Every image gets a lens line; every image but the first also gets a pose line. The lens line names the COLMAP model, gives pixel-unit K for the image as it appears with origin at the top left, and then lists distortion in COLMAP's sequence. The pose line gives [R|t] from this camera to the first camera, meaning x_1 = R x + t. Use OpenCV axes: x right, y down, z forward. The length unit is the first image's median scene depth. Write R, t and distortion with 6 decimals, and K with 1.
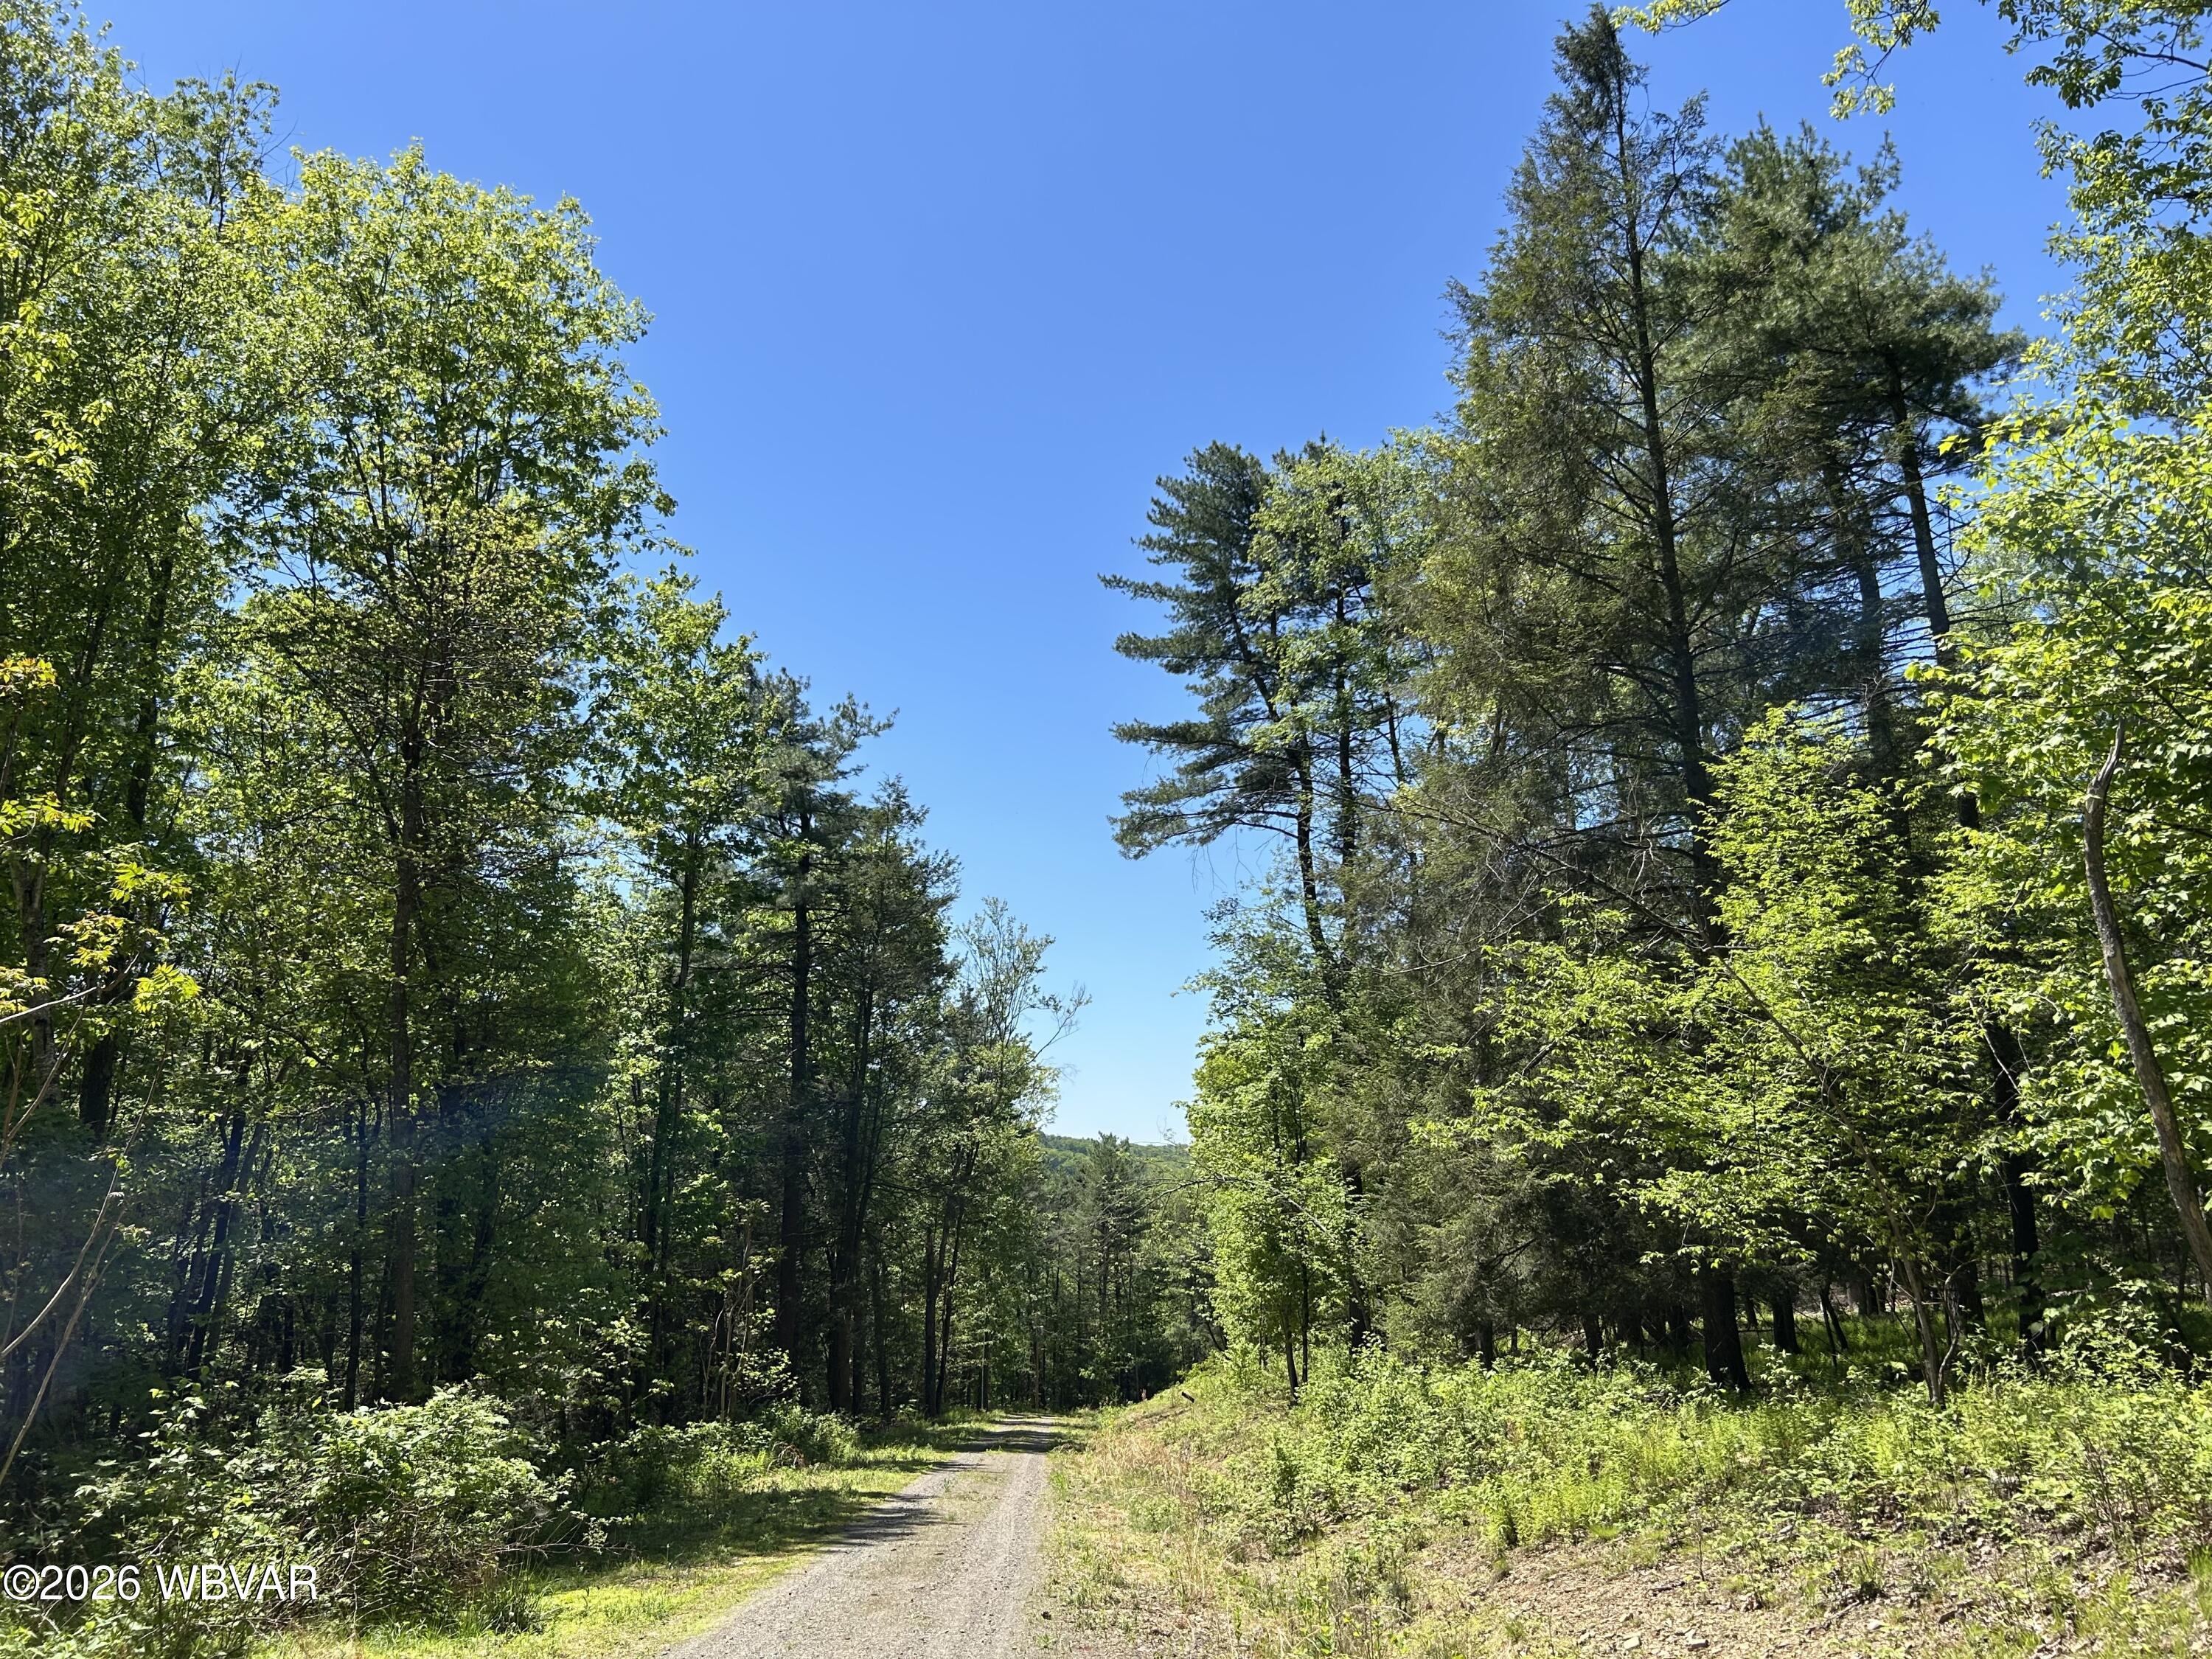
lens RADIAL K [[1688.3, 0, 1105.0], [0, 1688.3, 796.4], [0, 0, 1]] dist [0.051706, -0.000187]
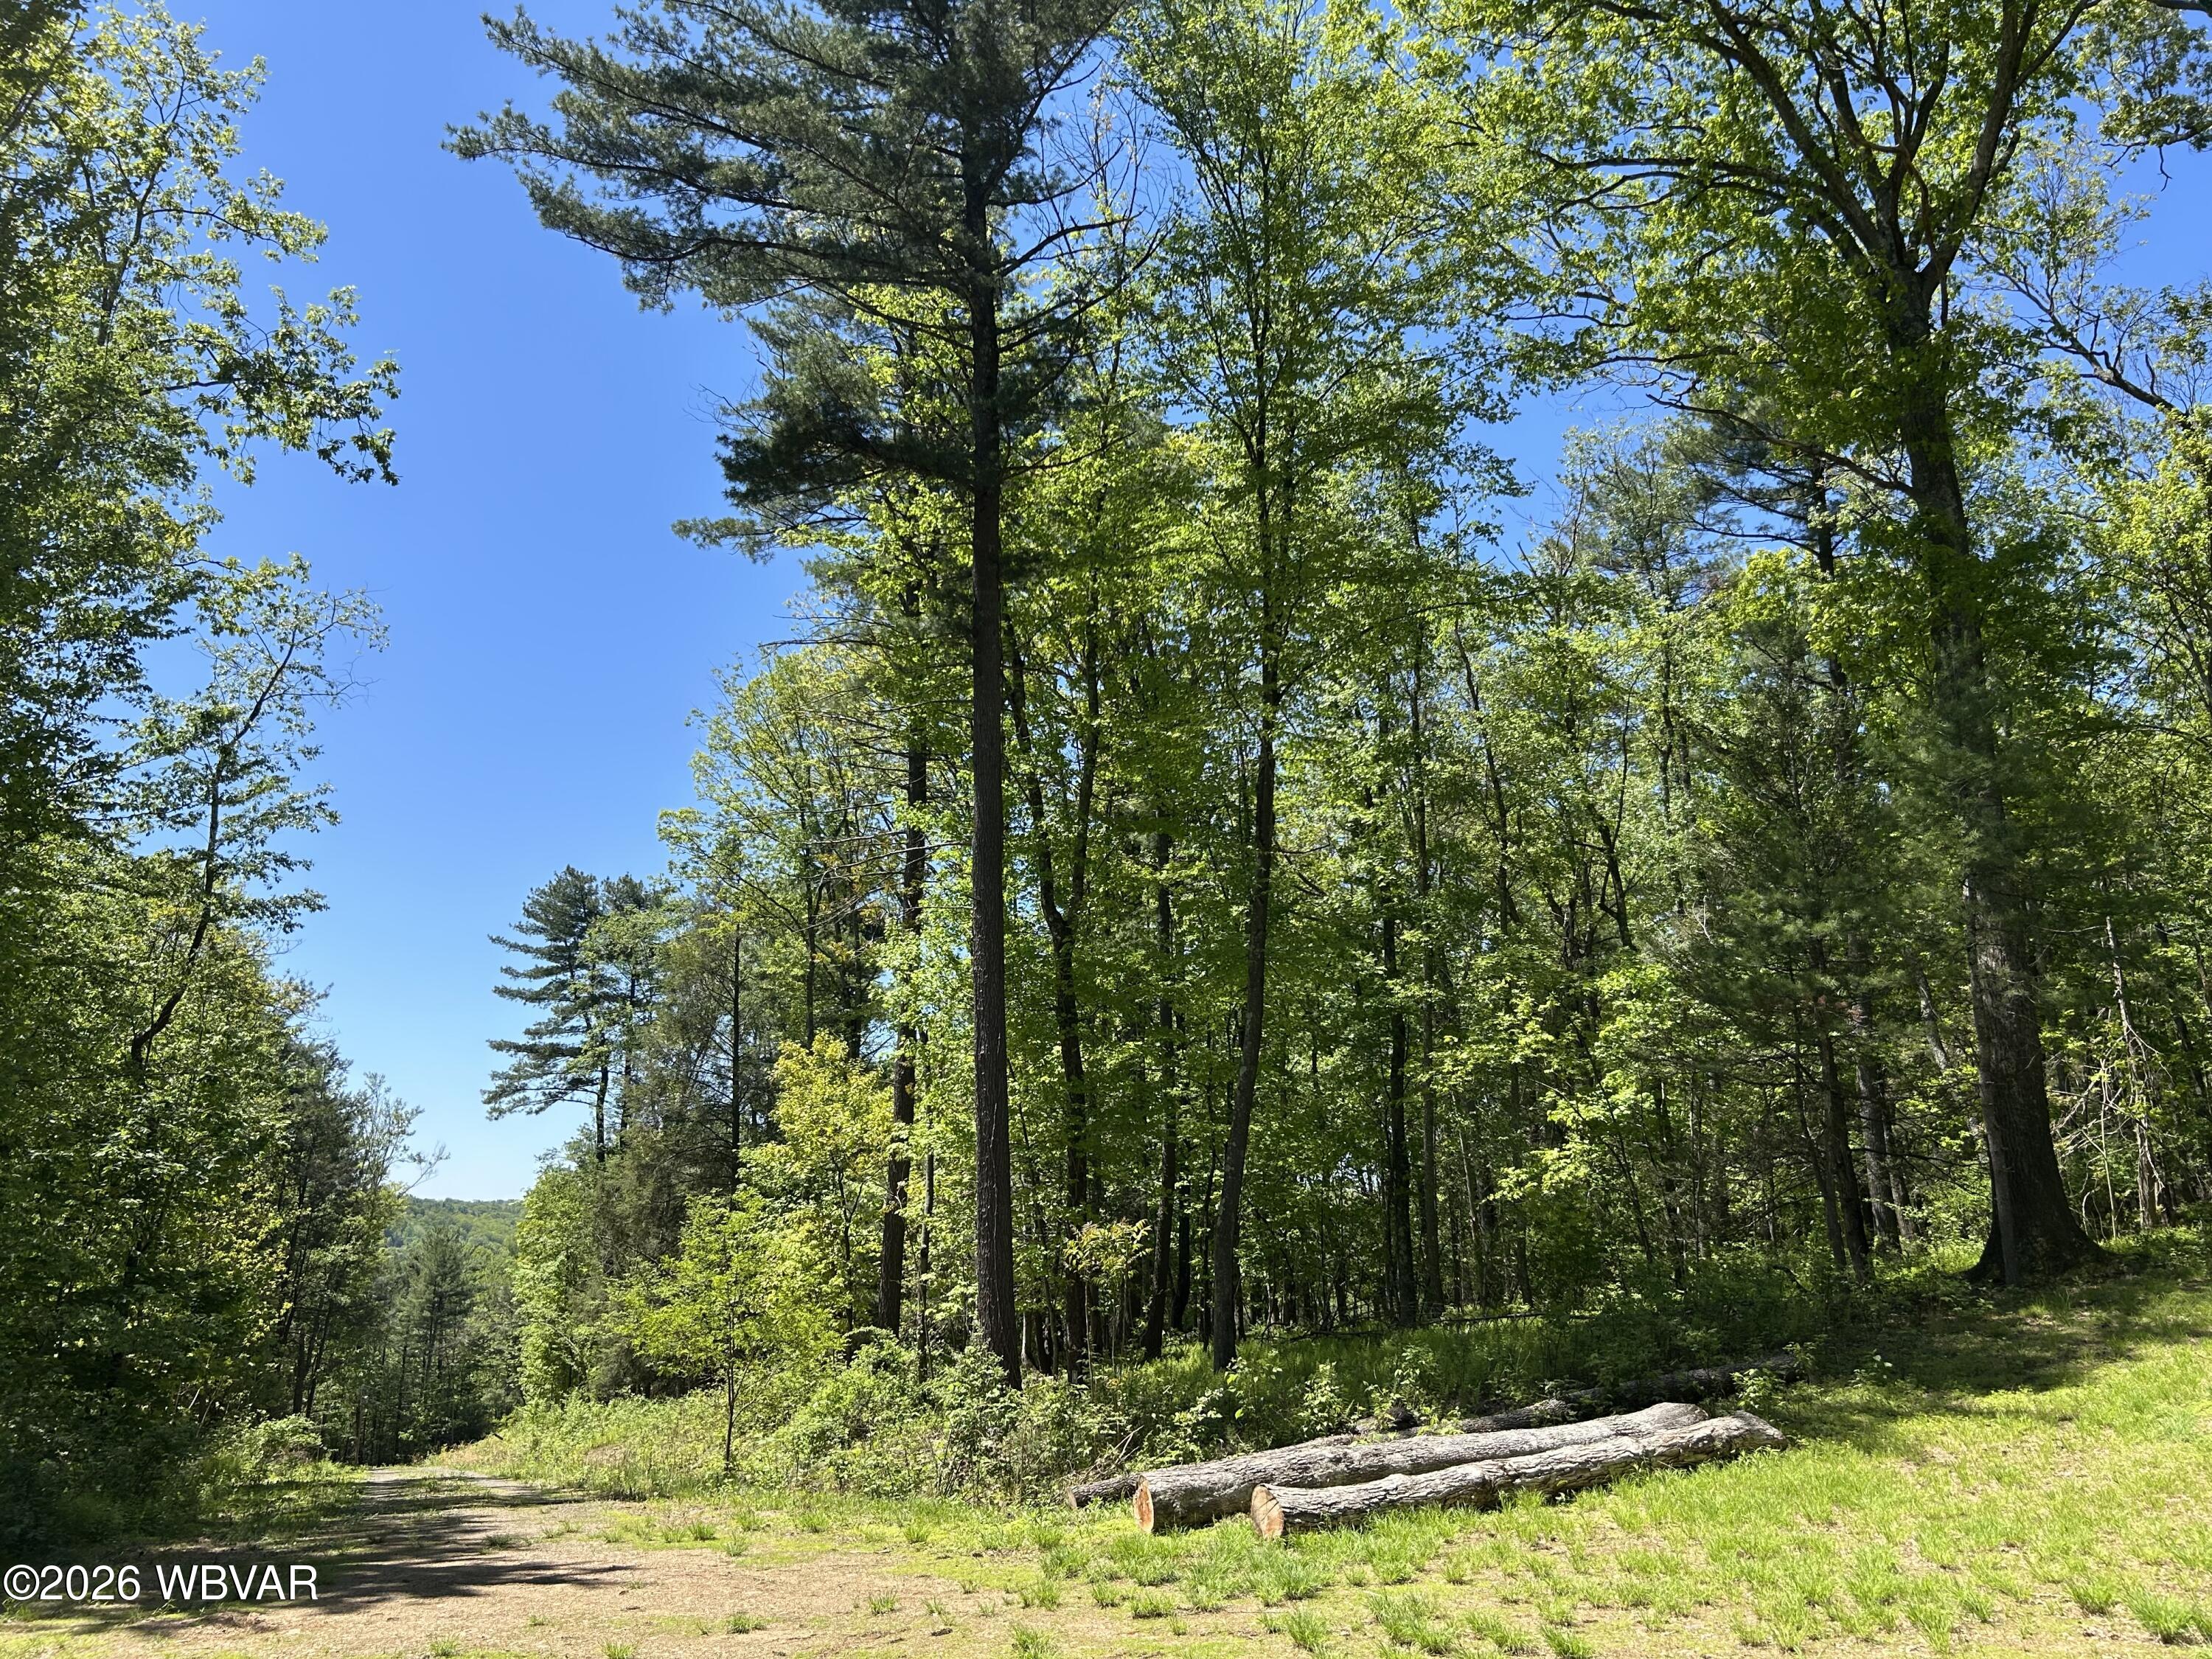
lens RADIAL K [[1661.7, 0, 1106.8], [0, 1661.7, 840.2], [0, 0, 1]] dist [0.053133, -0.055581]
pose [[0.929594, 0.083931, 0.358901, -0.038262], [-0.080290, 0.996456, -0.025066, -0.247457], [-0.359733, -0.005515, 0.933039, -0.791581]]
